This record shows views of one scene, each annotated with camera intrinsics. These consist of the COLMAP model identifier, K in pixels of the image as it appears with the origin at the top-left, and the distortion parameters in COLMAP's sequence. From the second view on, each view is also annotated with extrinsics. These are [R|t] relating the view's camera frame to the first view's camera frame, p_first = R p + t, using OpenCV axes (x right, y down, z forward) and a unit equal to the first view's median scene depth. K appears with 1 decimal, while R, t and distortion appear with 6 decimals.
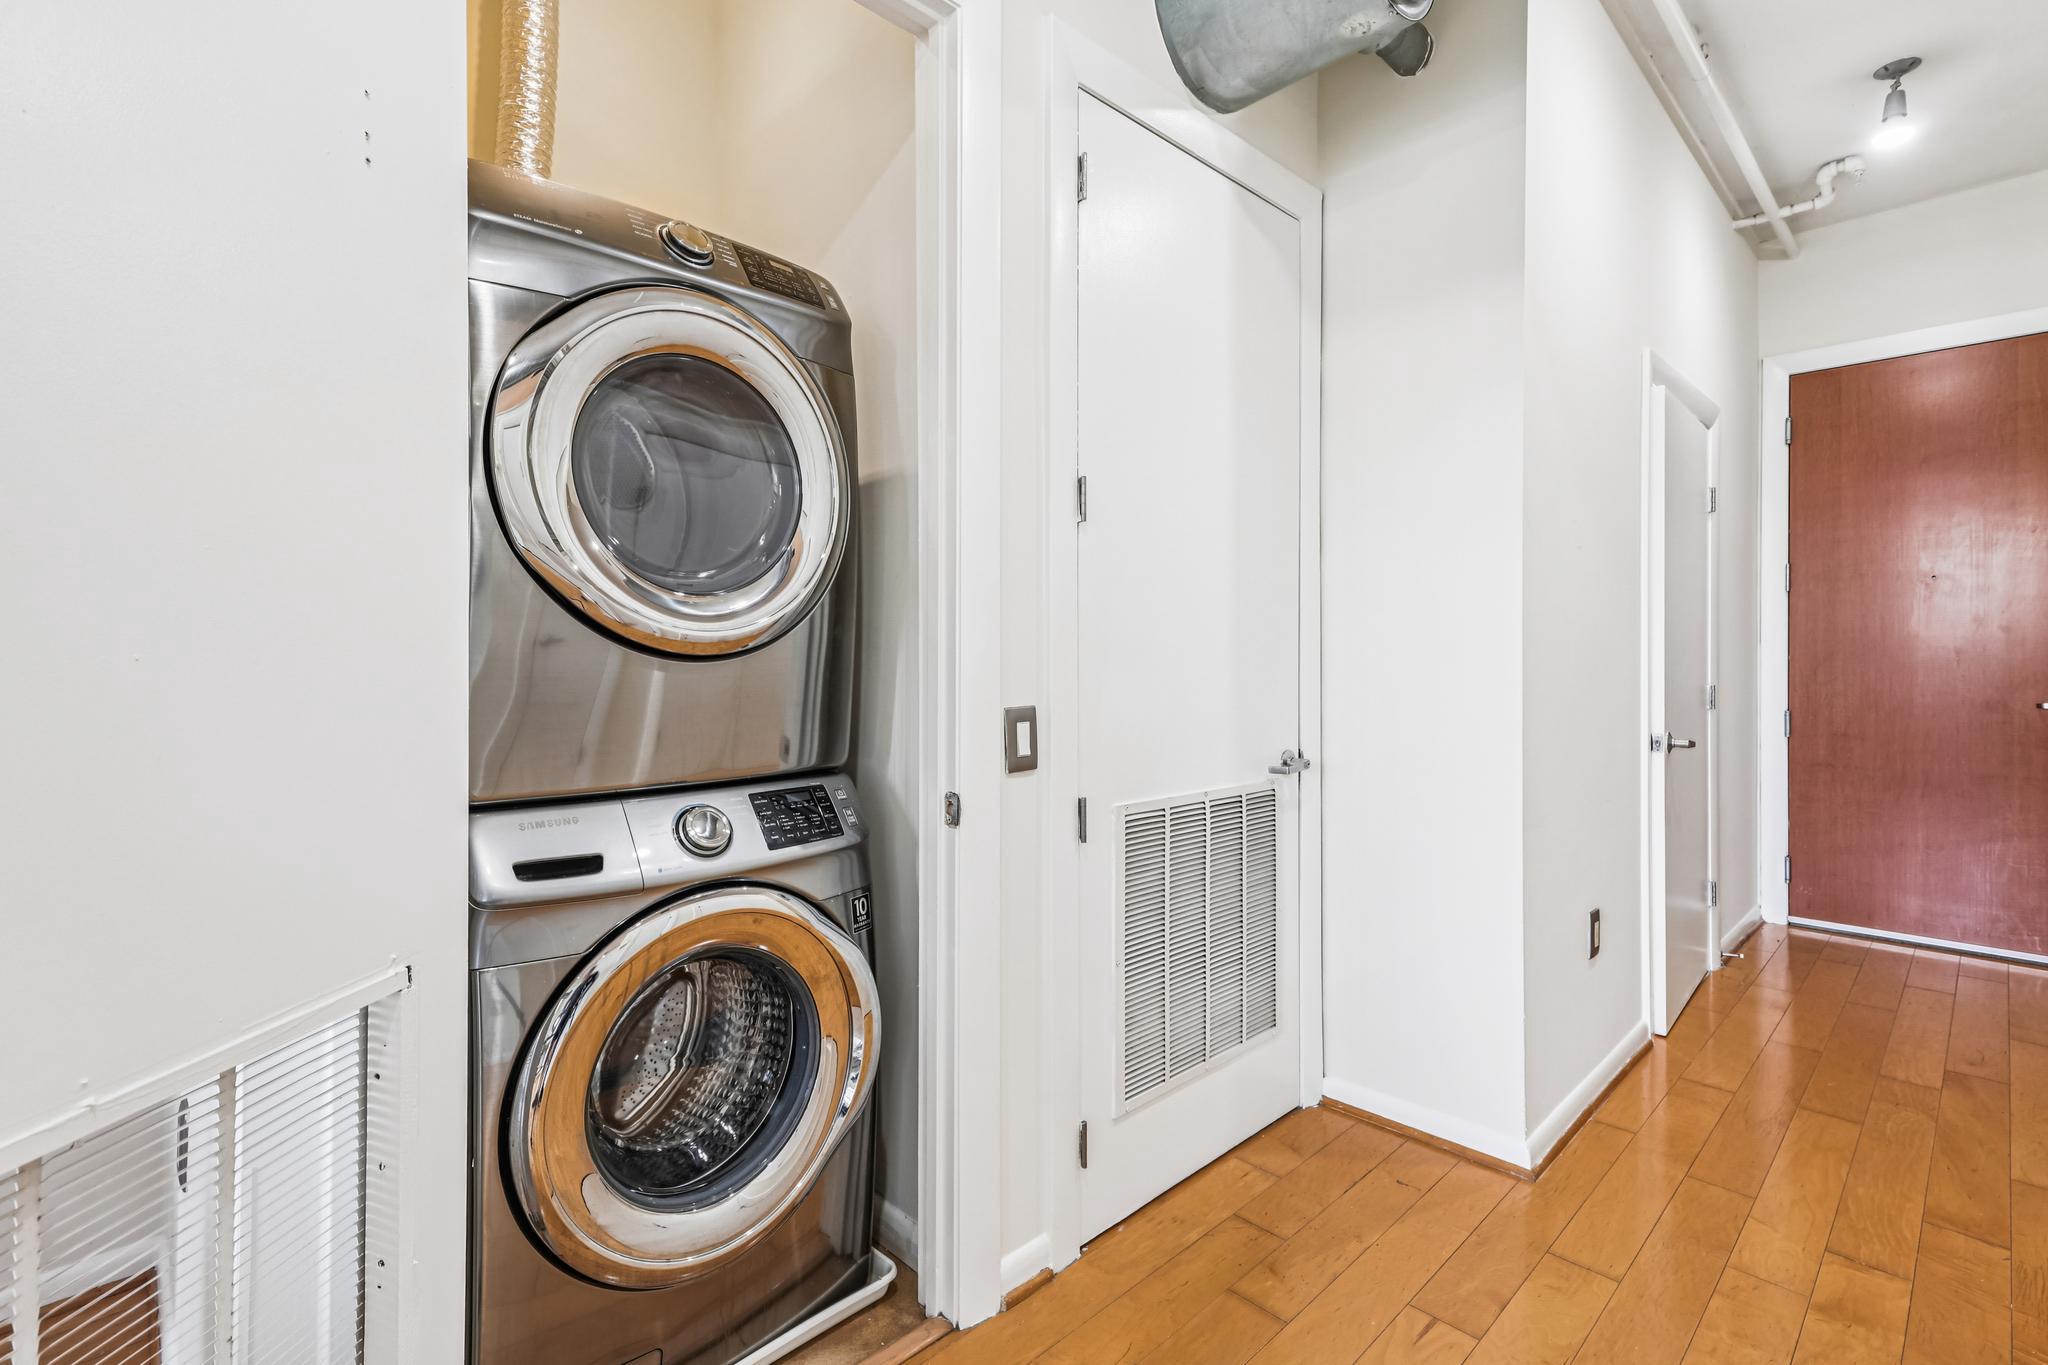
lens RADIAL K [[945.6, 0, 1035.4], [0, 945.6, 662.3], [0, 0, 1]] dist [0.007605, -0.002626]
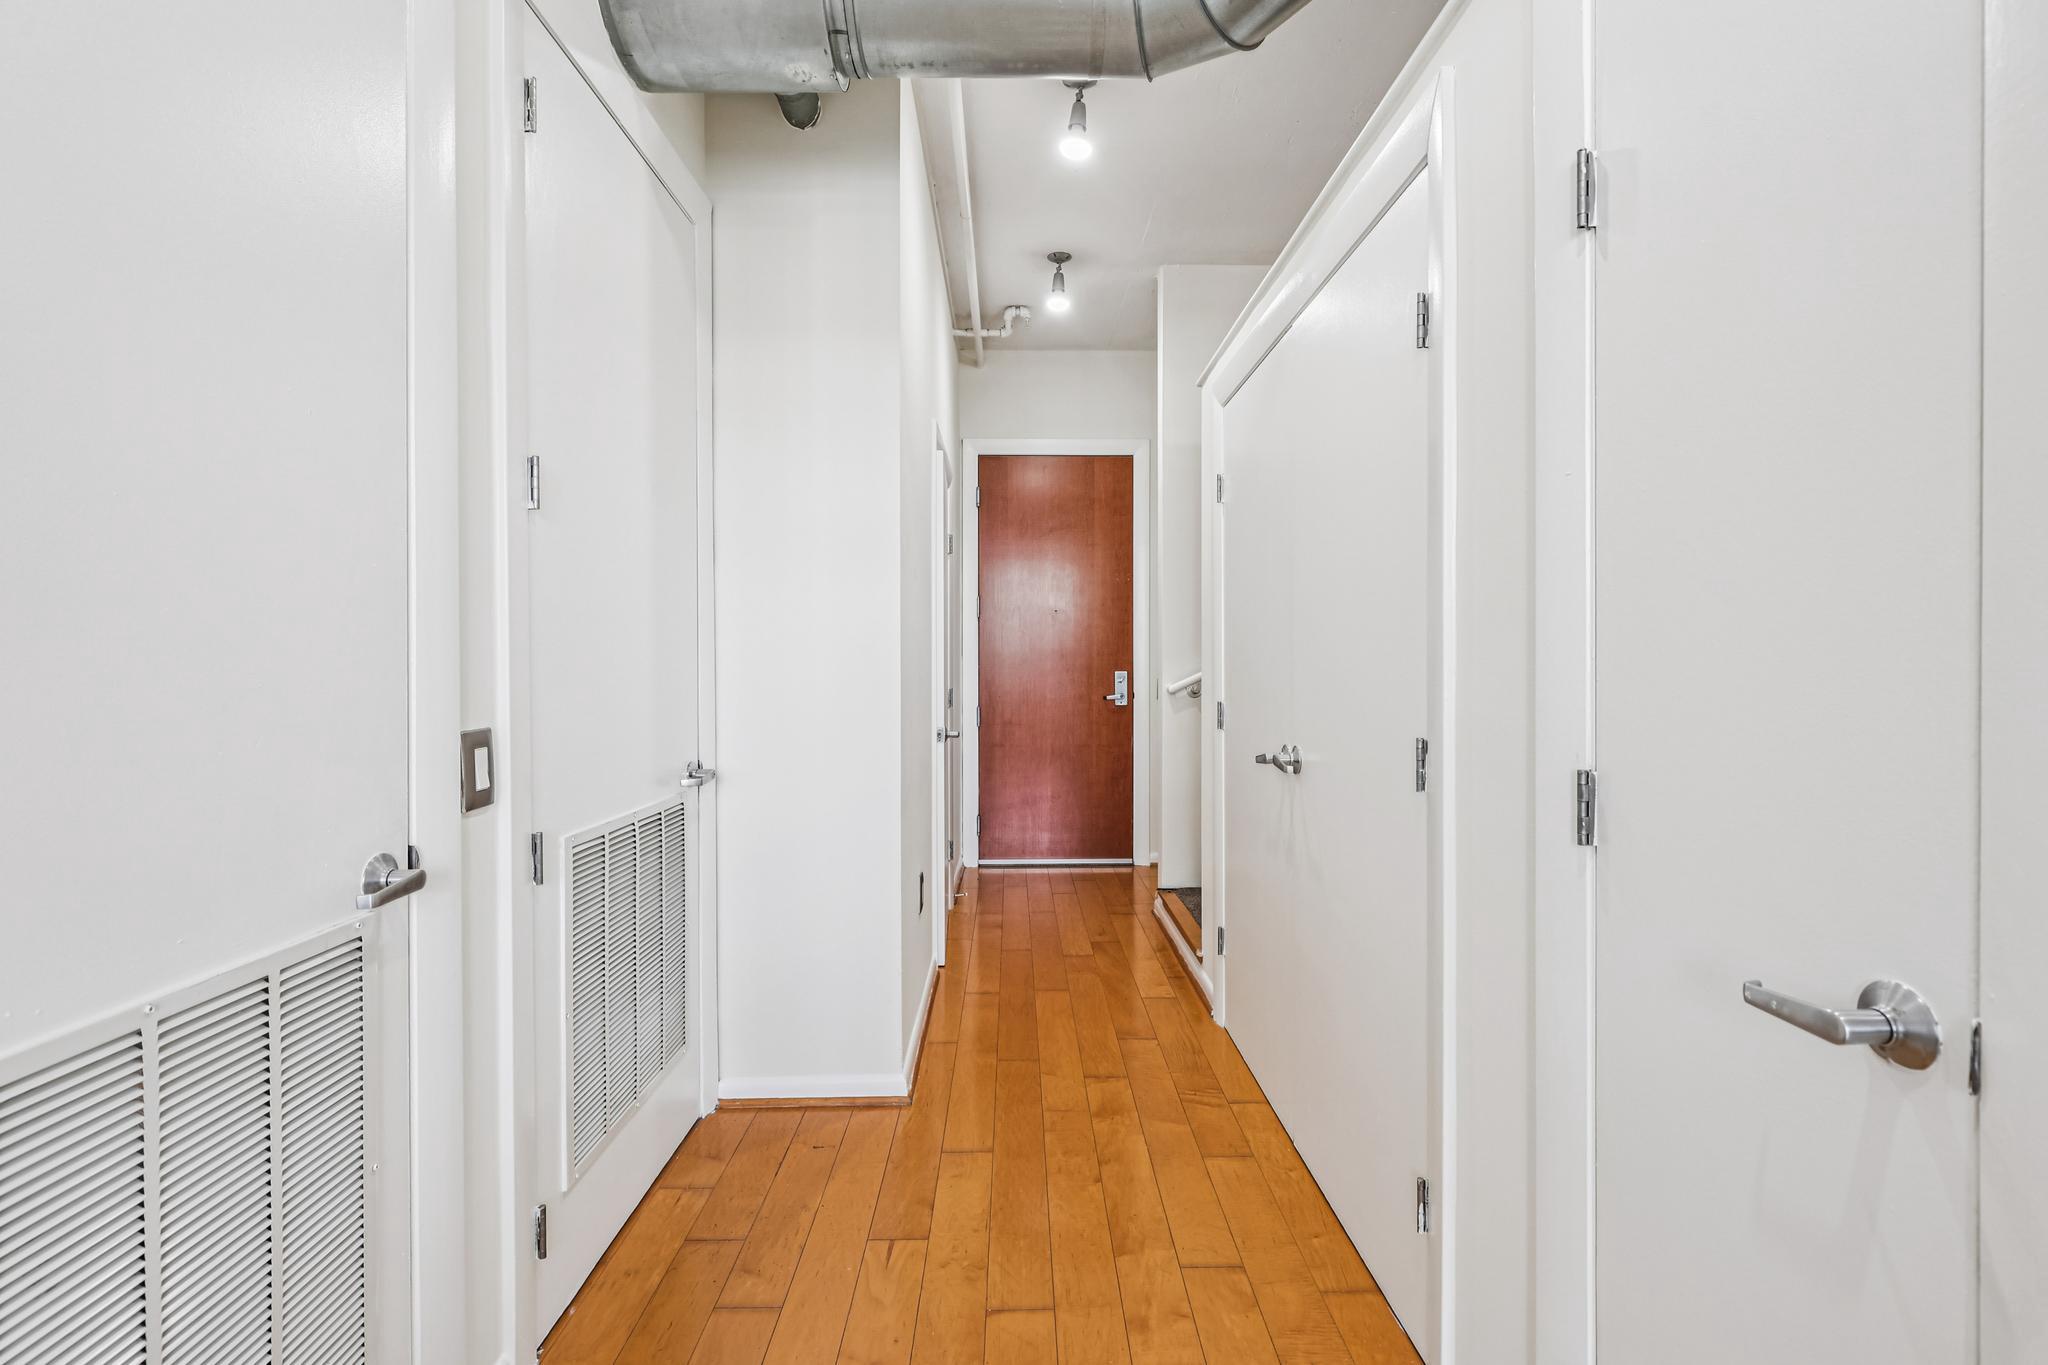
lens RADIAL K [[945.6, 0, 1034.4], [0, 945.6, 681.4], [0, 0, 1]] dist [0.007605, -0.002626]
pose [[0.676831, -0.013113, 0.736021, -0.240270], [0.005629, 0.999904, 0.012637, -0.001799], [-0.736116, -0.004410, 0.676841, 0.074520]]
